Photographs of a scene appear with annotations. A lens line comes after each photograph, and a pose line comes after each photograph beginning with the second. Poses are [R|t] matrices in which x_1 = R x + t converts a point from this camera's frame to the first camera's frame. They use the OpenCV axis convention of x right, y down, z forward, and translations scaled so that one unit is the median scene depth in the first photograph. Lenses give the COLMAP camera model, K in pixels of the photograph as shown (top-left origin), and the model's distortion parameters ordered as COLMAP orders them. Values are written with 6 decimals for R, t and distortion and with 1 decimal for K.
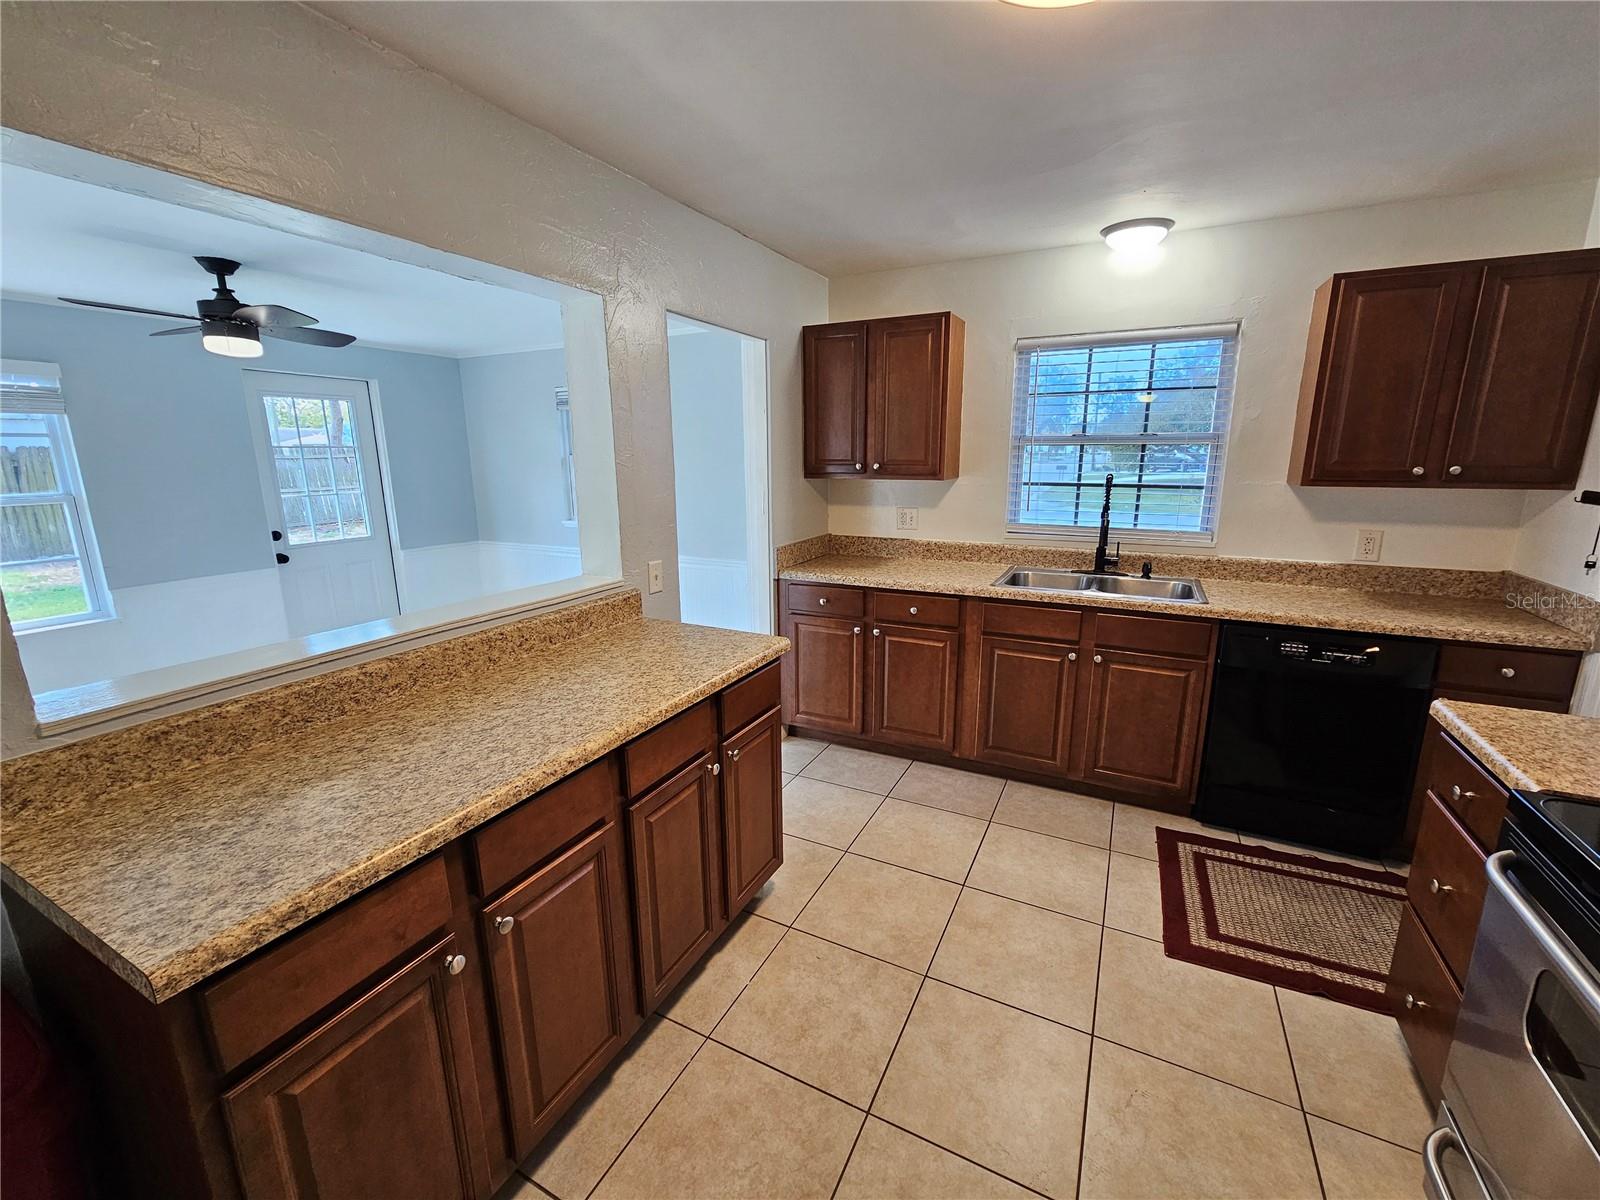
lens RADIAL K [[652.7, 0, 809.2], [0, 652.7, 597.0], [0, 0, 1]] dist [-0.000511, 0.000386]
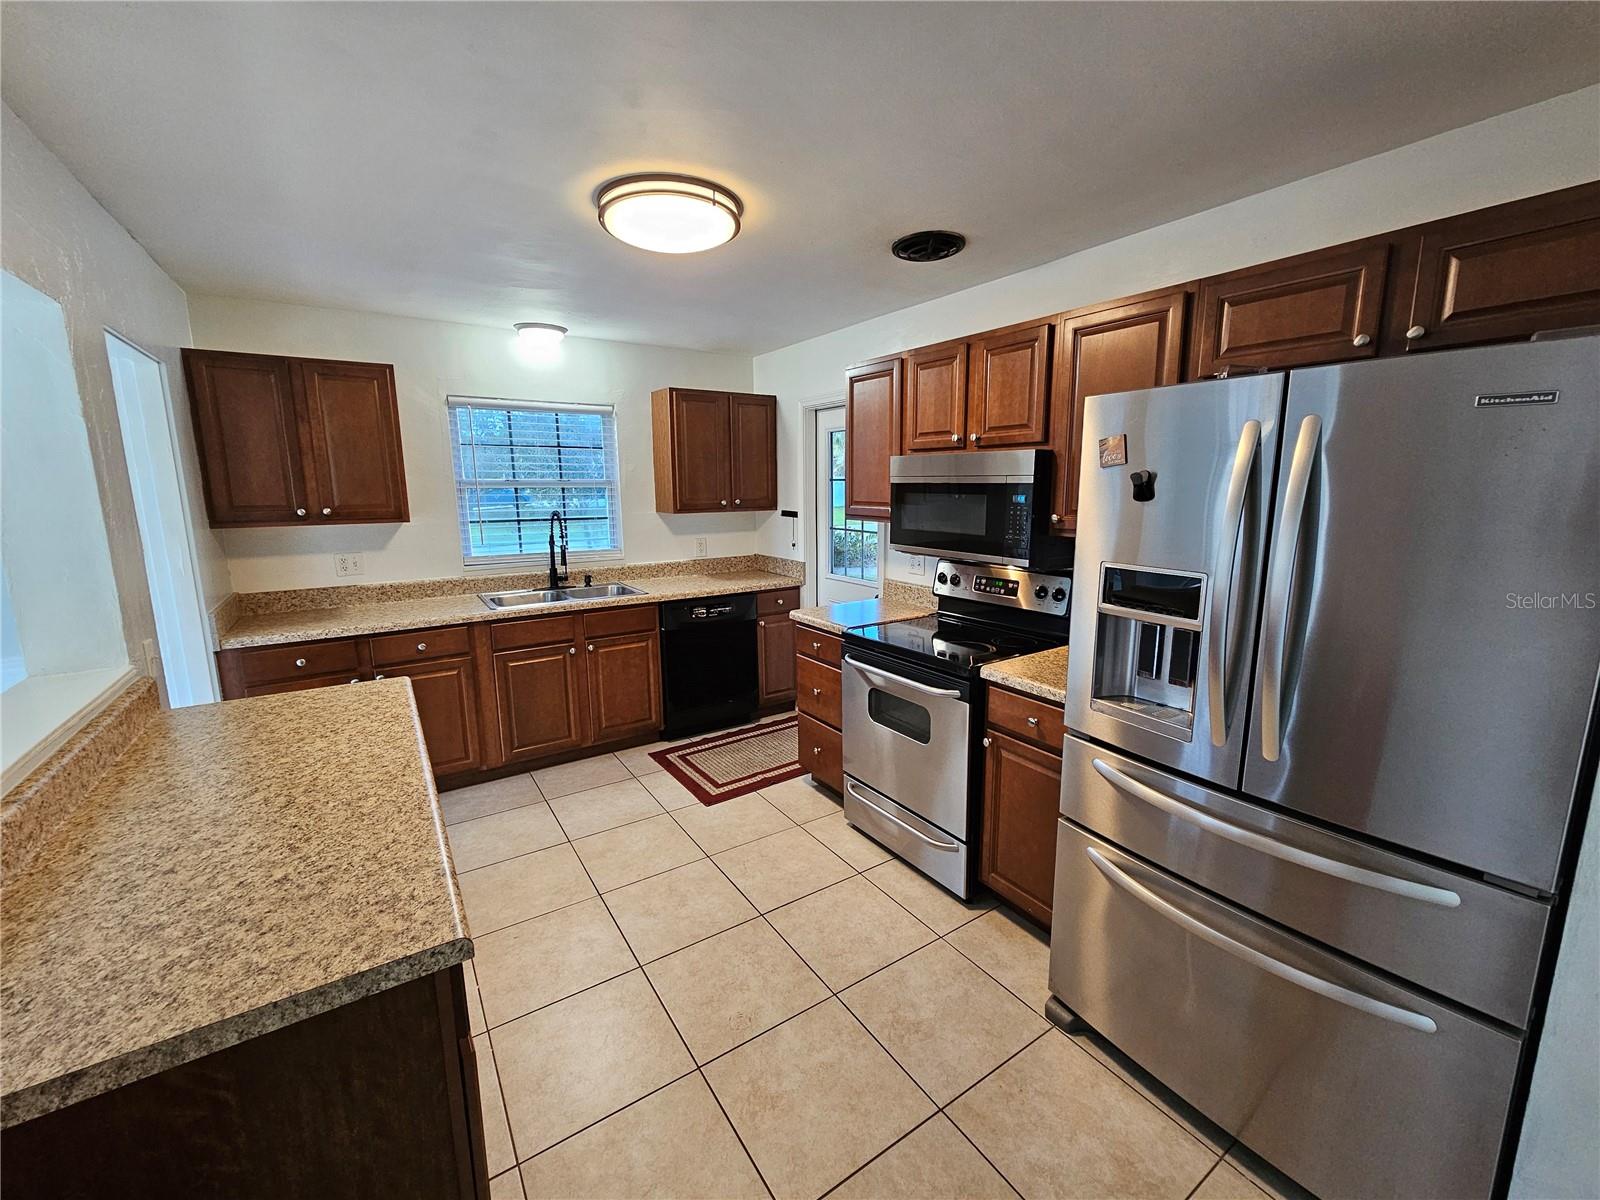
lens RADIAL K [[652.7, 0, 809.2], [0, 652.7, 597.0], [0, 0, 1]] dist [-0.000511, 0.000386]
pose [[0.493222, -0.148123, 0.857200, -0.467011], [0.193150, 0.979447, 0.058112, 0.001984], [-0.848189, 0.136906, 0.511695, -0.074652]]
